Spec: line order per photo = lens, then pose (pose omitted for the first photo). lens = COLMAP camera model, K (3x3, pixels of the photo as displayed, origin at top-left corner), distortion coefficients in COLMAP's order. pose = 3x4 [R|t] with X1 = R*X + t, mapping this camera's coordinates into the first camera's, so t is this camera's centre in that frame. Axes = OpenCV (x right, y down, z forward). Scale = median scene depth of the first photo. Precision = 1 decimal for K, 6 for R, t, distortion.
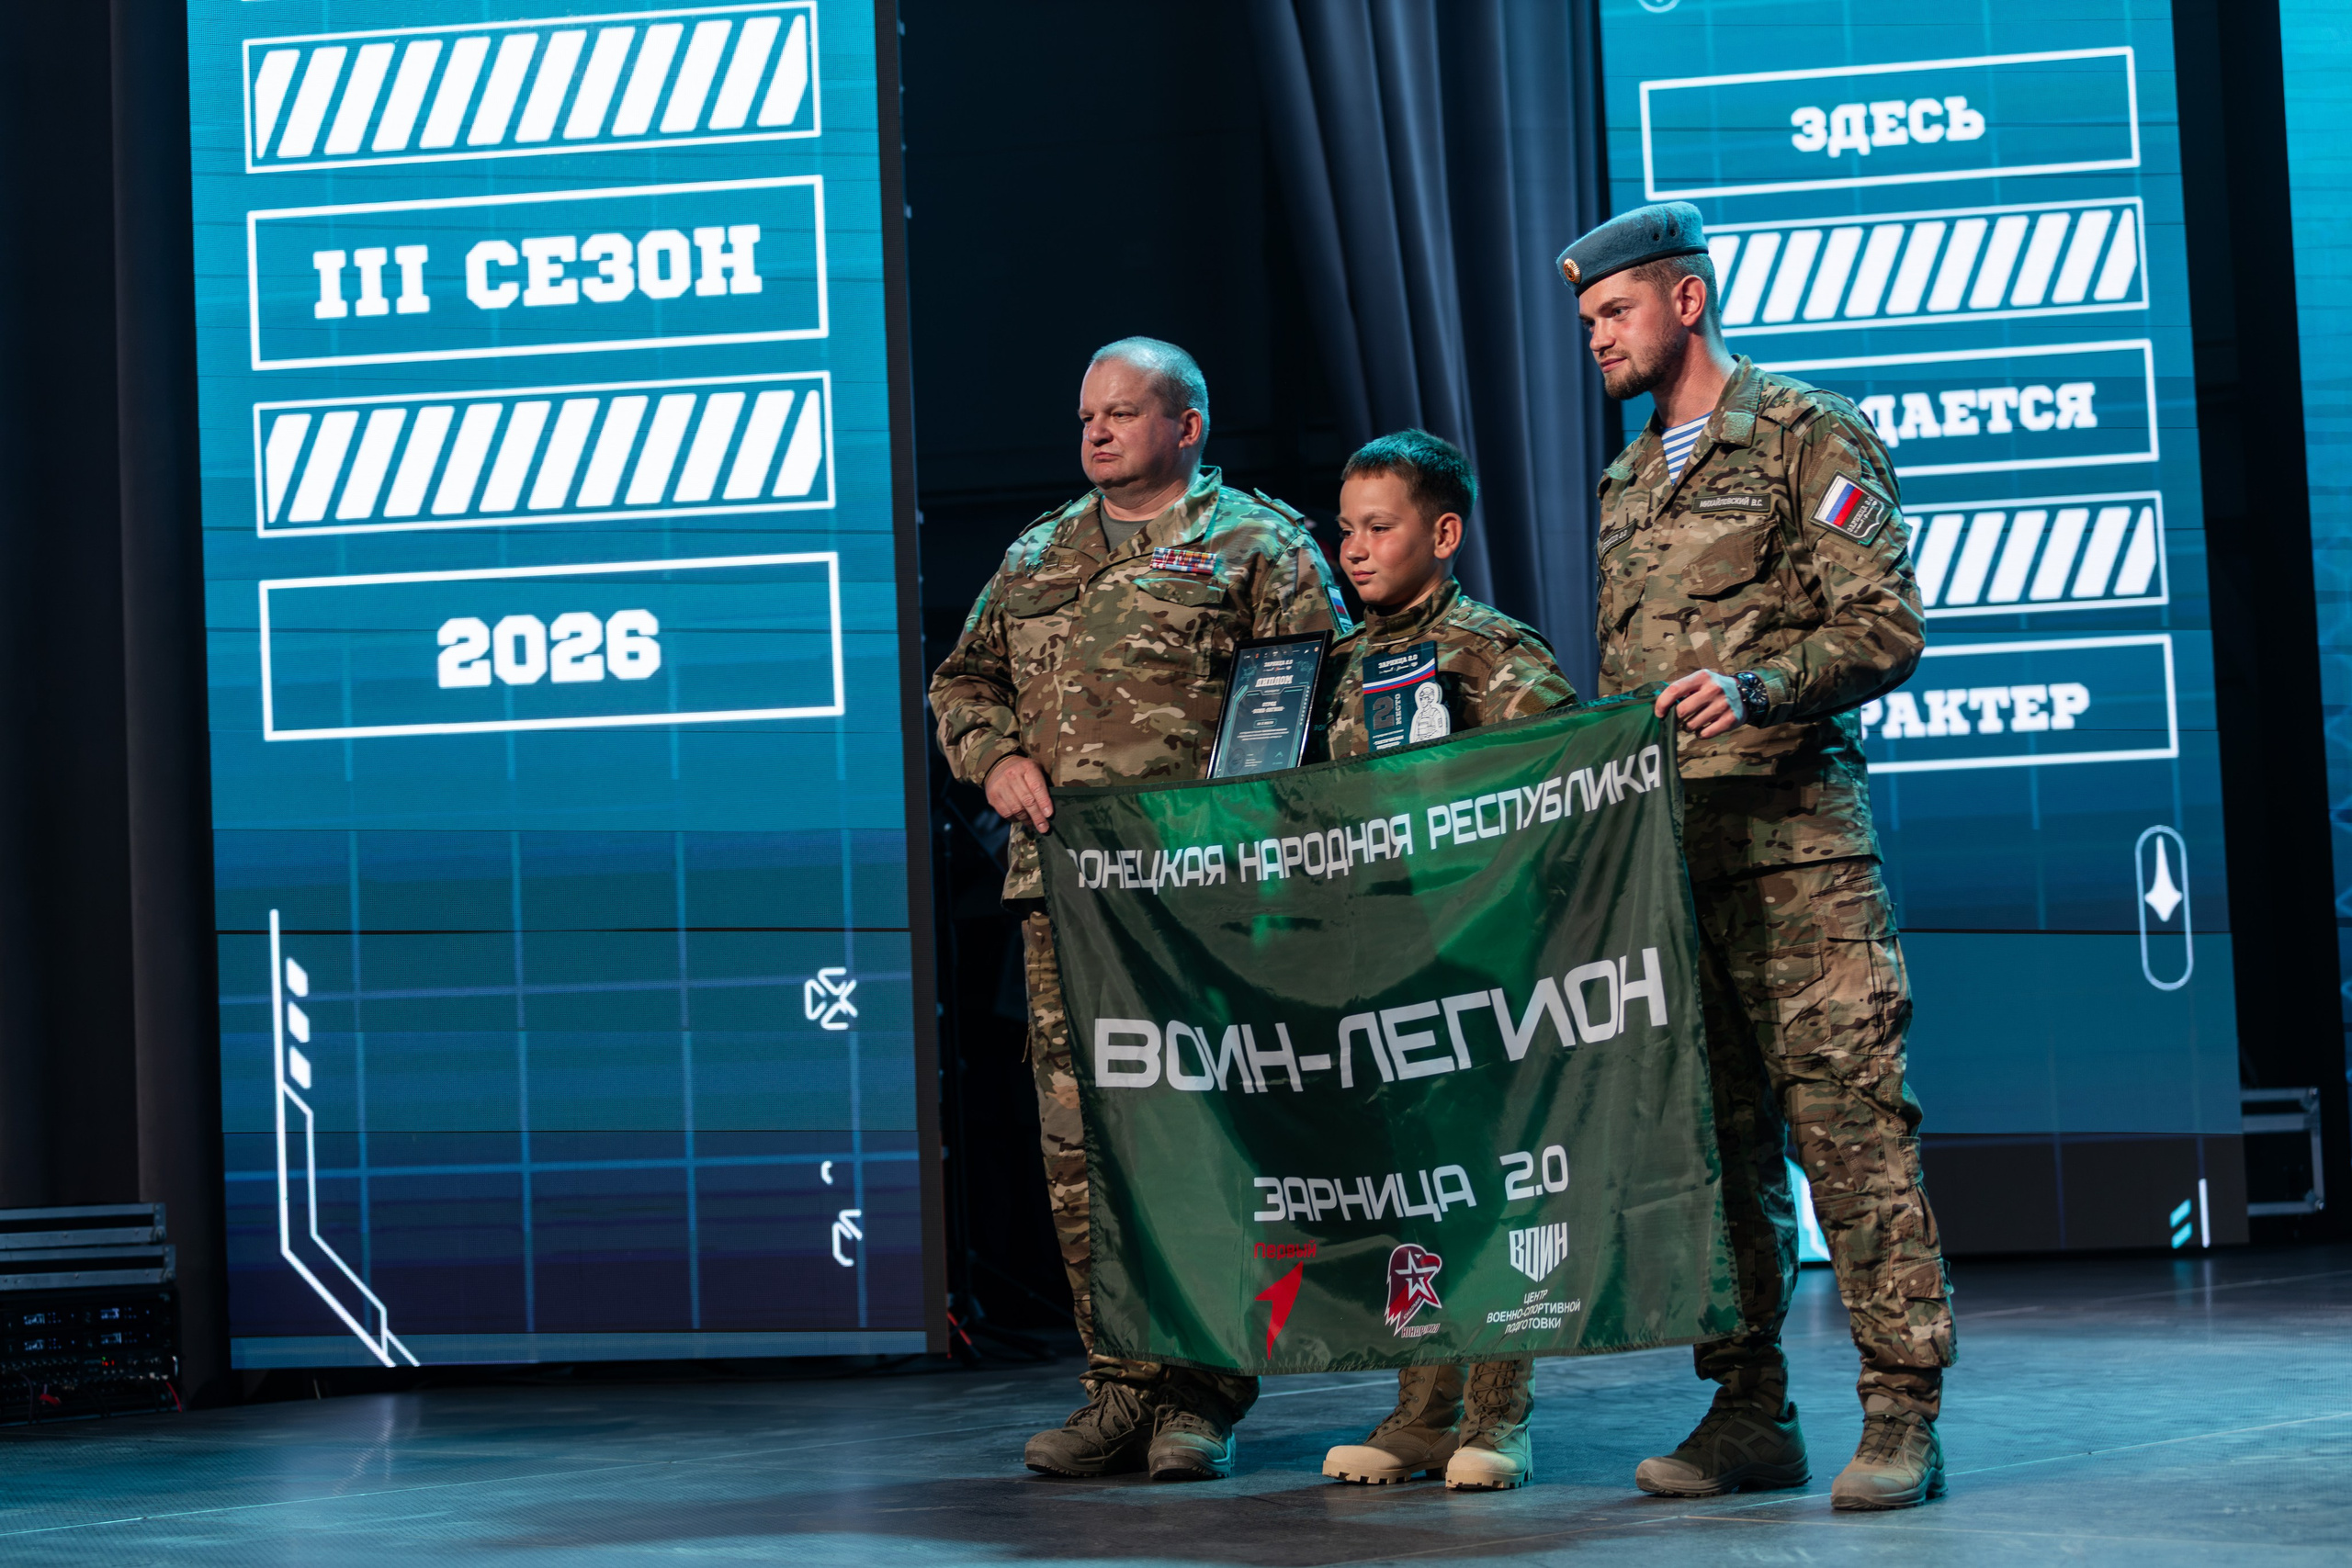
lens RADIAL K [[4920.8, 0, 1176.0], [0, 4920.8, 784.0], [0, 0, 1]] dist [-0.041538, -0.182194]
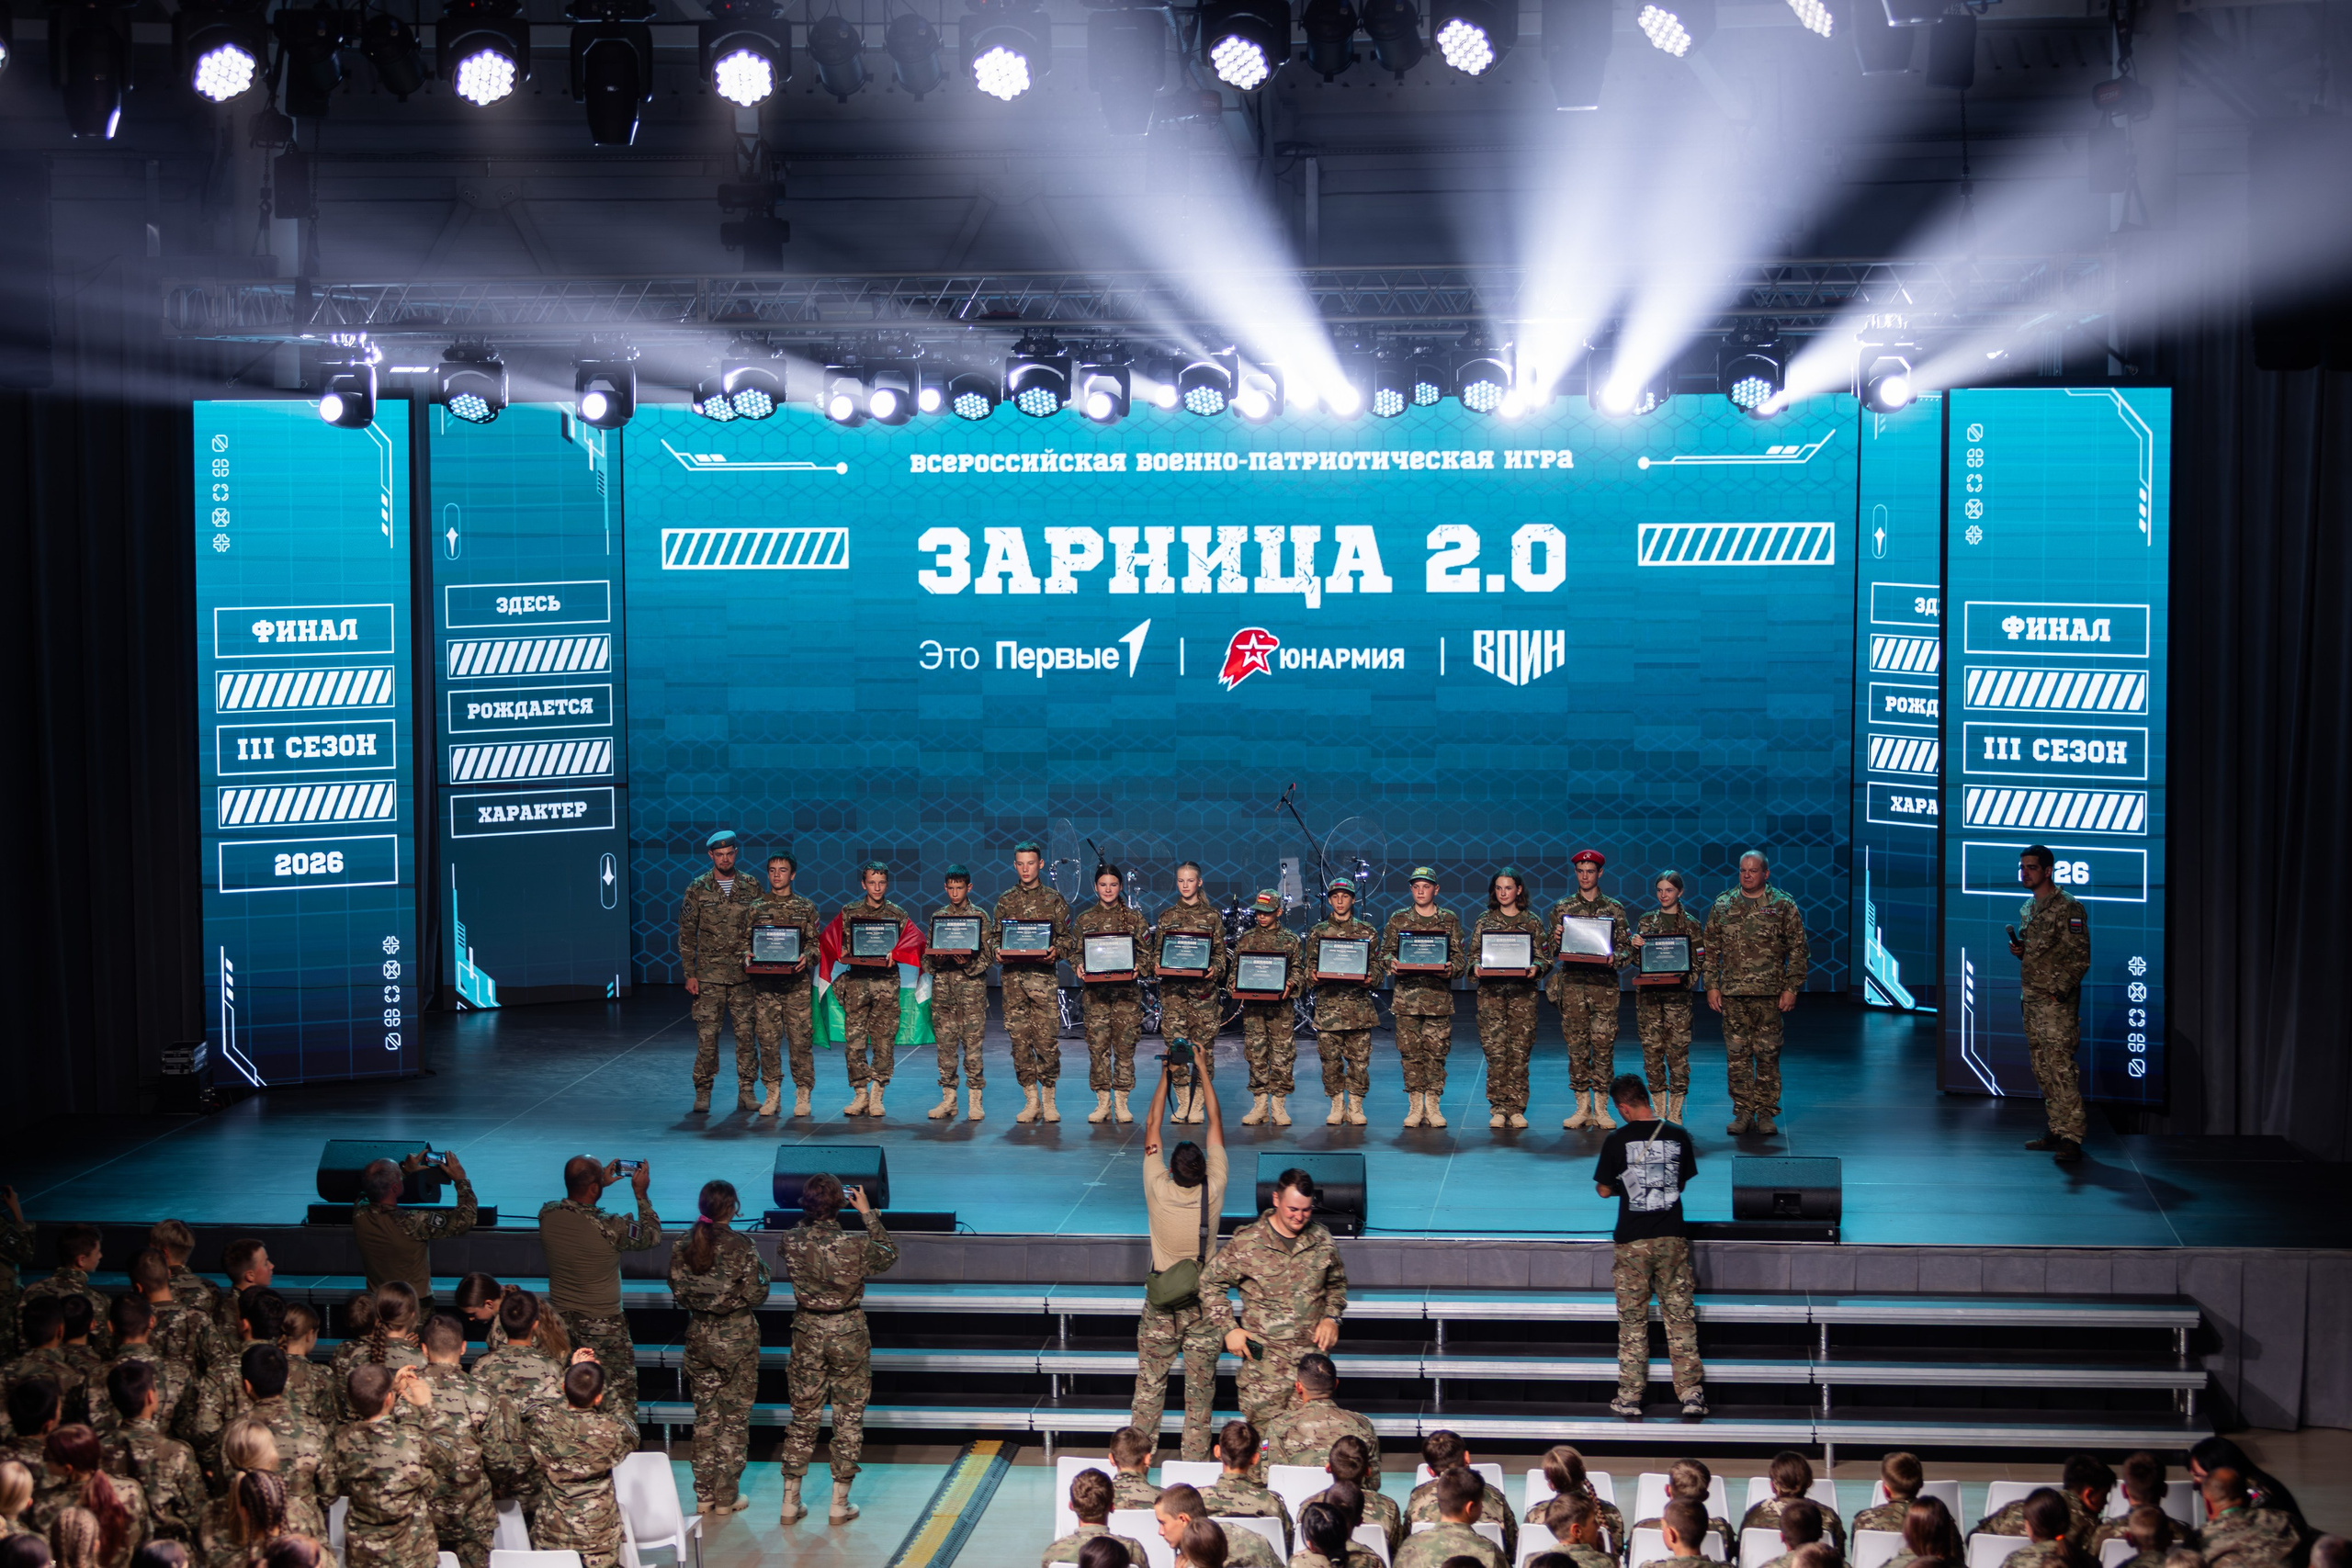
lens RADIAL K [[4920.8, 0, 1176.0], [0, 4920.8, 784.0], [0, 0, 1]] dist [-0.041538, -0.182194]
pose [[0.803563, -0.018108, 0.594944, -1.588195], [-0.059942, 0.991994, 0.111155, -0.471853], [-0.592193, -0.124982, 0.796044, -1.901413]]
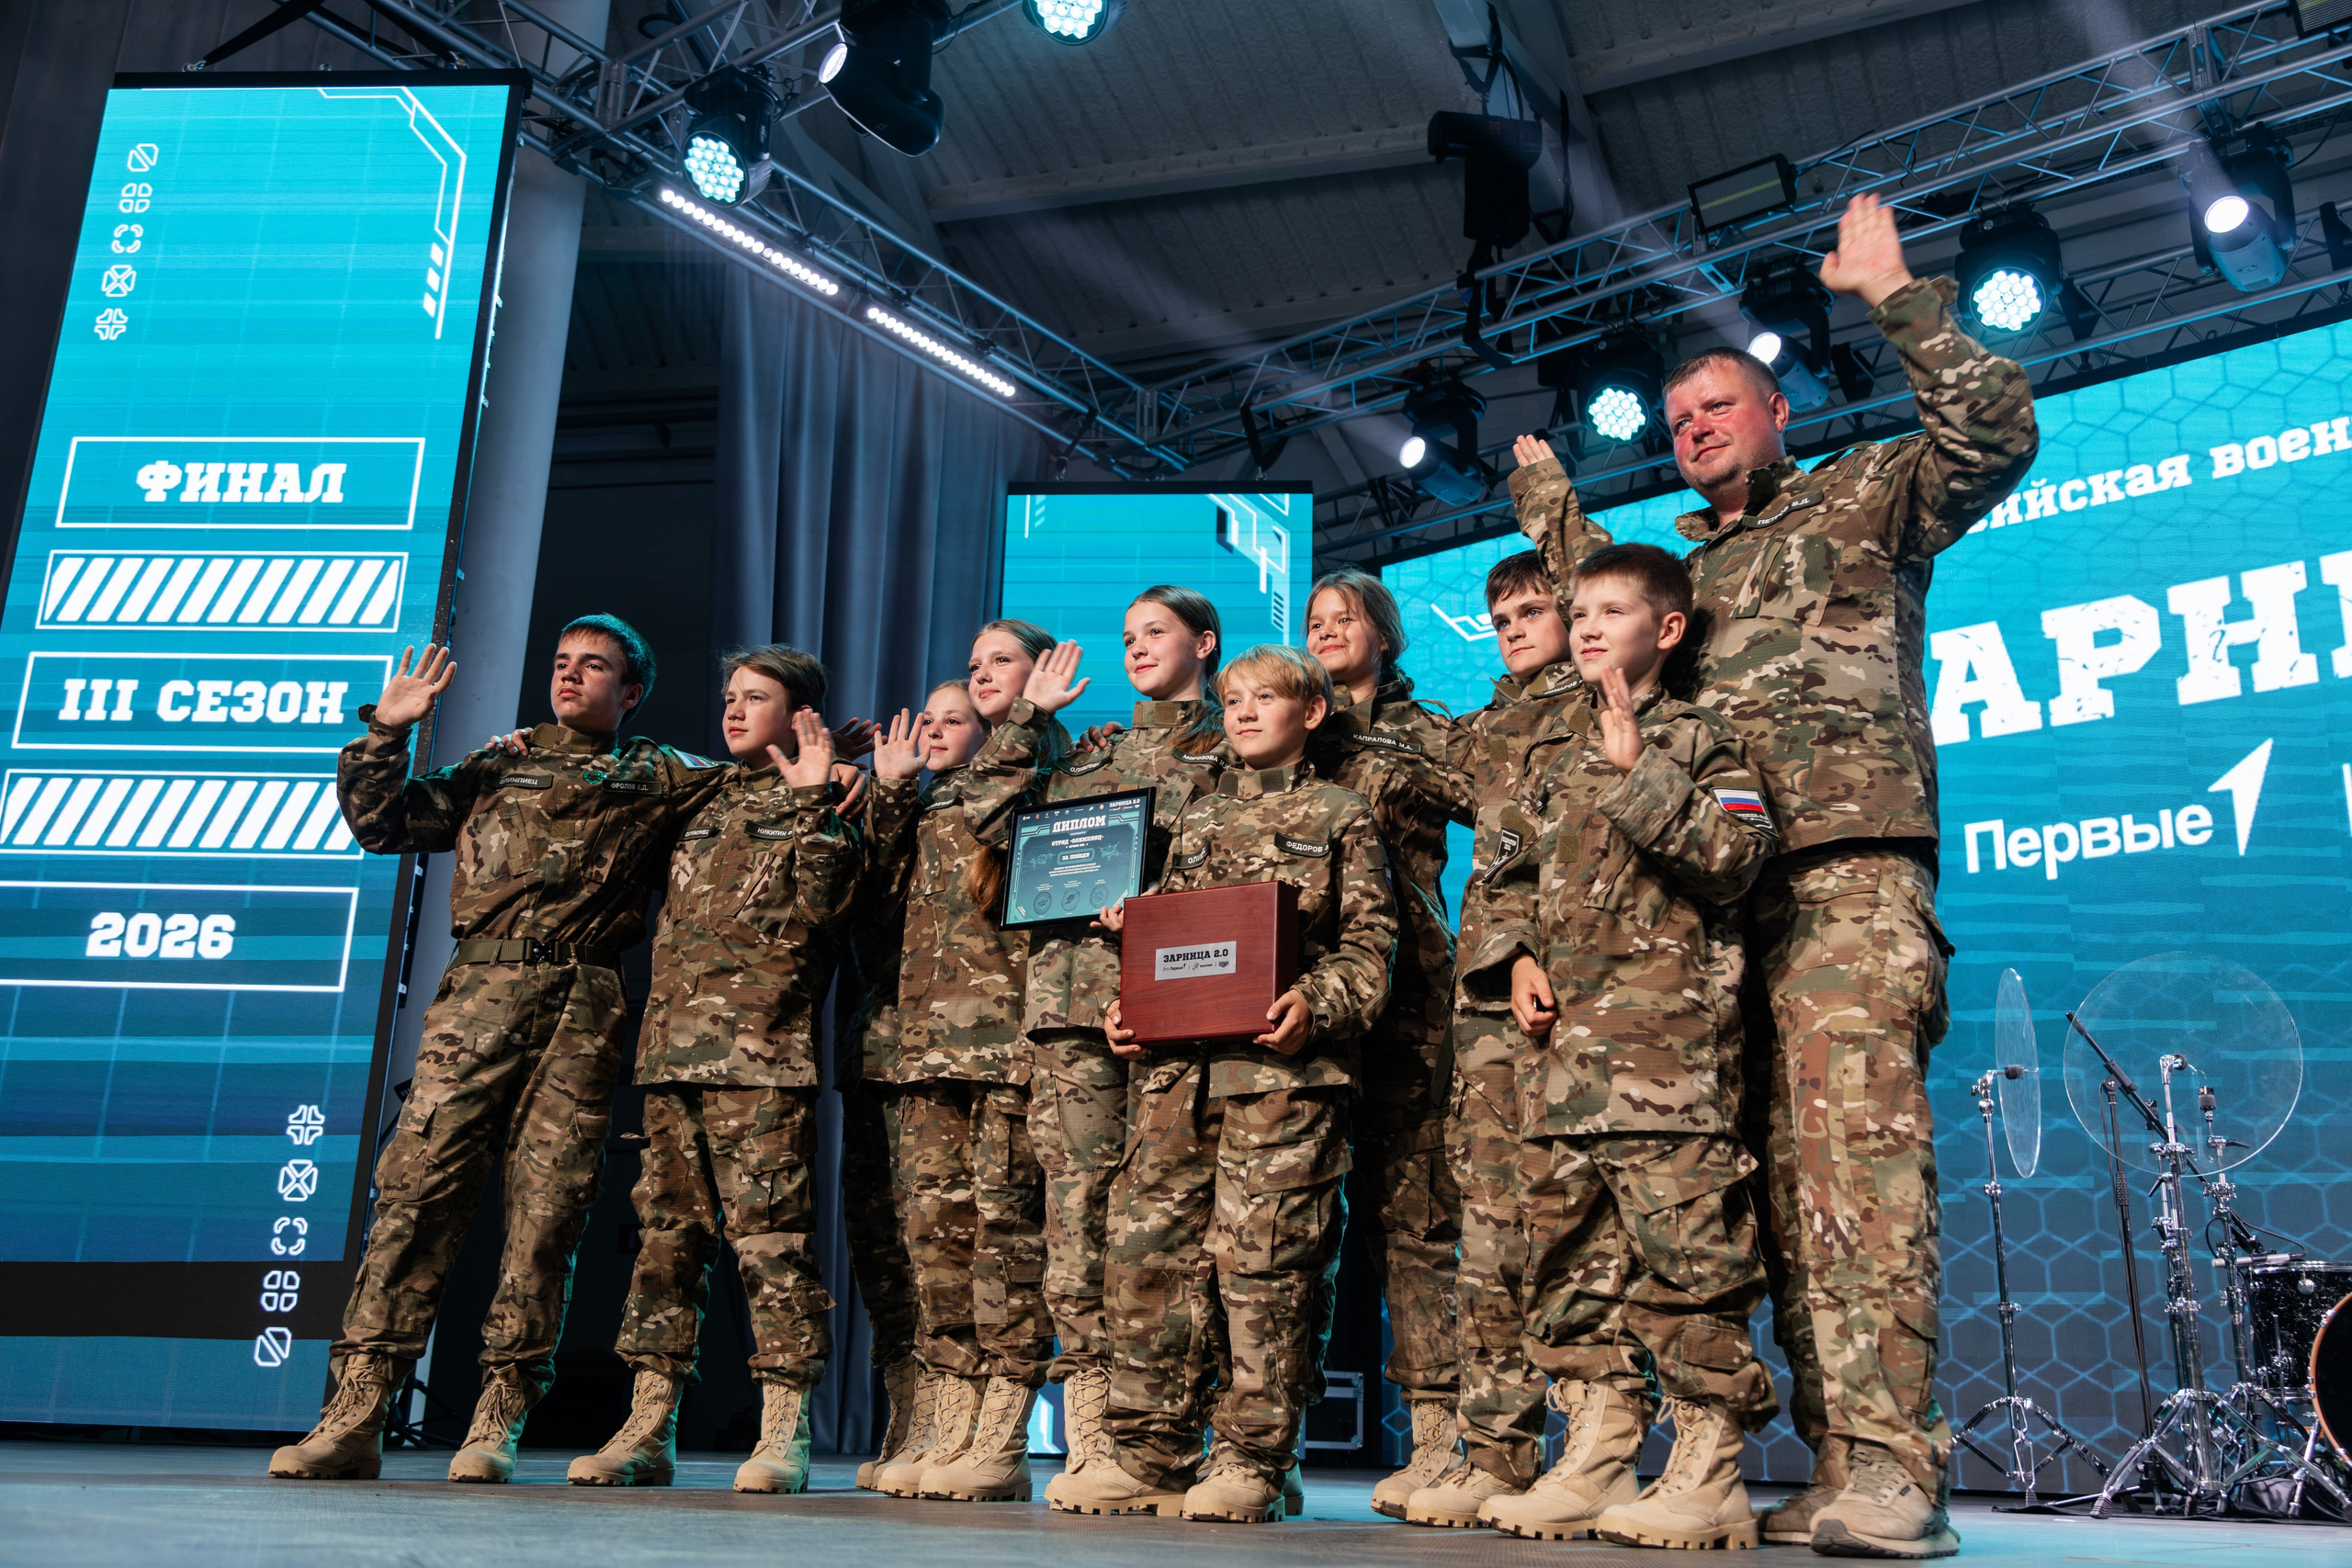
lens RADIAL K [[2132.7, 0, 1207.4], [0, 2132.7, 788.8], [0, 0, 1]] dist [0.013950, 0.006756]
pose [[0.994132, 0.092561, 0.055985, 0.153786], [-0.076184, 0.966494, -0.245121, 0.066573], [-0.076798, 0.239418, 0.967875, 0.318572]]
